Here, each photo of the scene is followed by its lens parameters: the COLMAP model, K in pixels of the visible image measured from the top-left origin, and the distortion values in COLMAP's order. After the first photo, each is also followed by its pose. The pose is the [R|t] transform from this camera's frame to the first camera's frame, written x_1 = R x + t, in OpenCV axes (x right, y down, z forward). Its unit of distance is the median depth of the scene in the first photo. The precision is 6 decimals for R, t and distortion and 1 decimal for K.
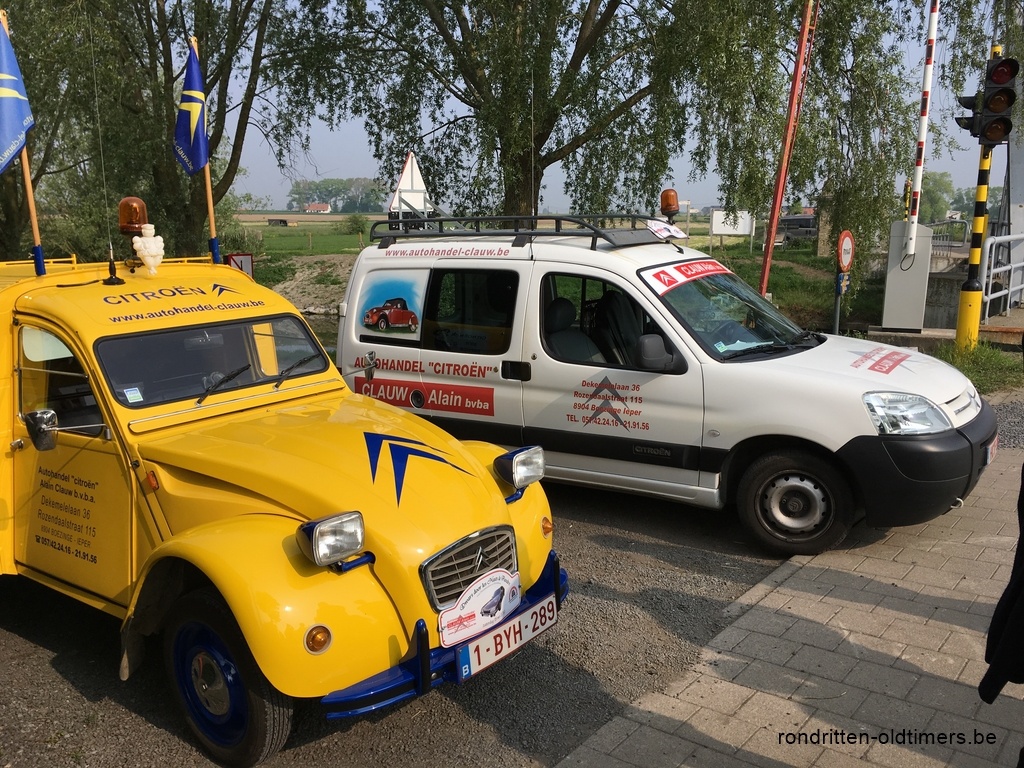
lens RADIAL K [[864.0, 0, 509.0], [0, 864.0, 387.9], [0, 0, 1]] dist [0.076328, -0.099453]
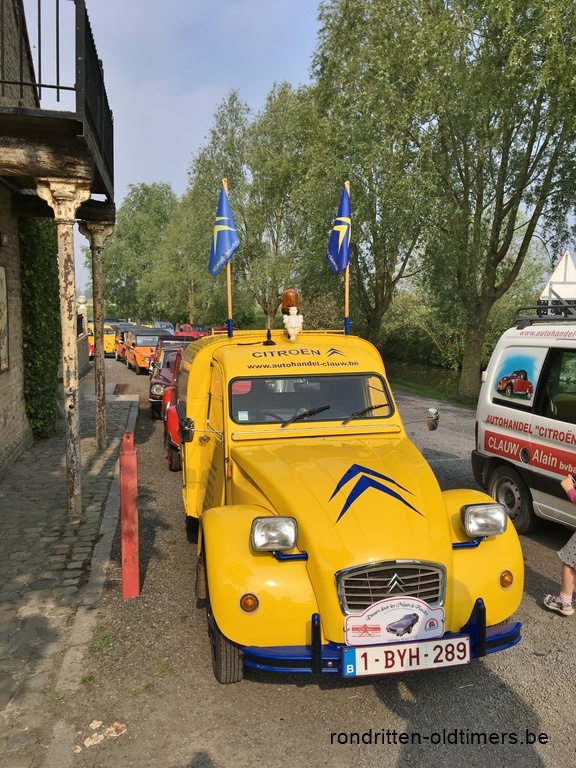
lens RADIAL K [[648.0, 0, 287.2], [0, 648.0, 385.7], [0, 0, 1]] dist [0.076328, -0.099453]
pose [[0.766687, 0.088655, -0.635871, 0.374744], [-0.135454, 0.990462, -0.025227, -0.027465], [0.627569, 0.105472, 0.771383, 0.174027]]
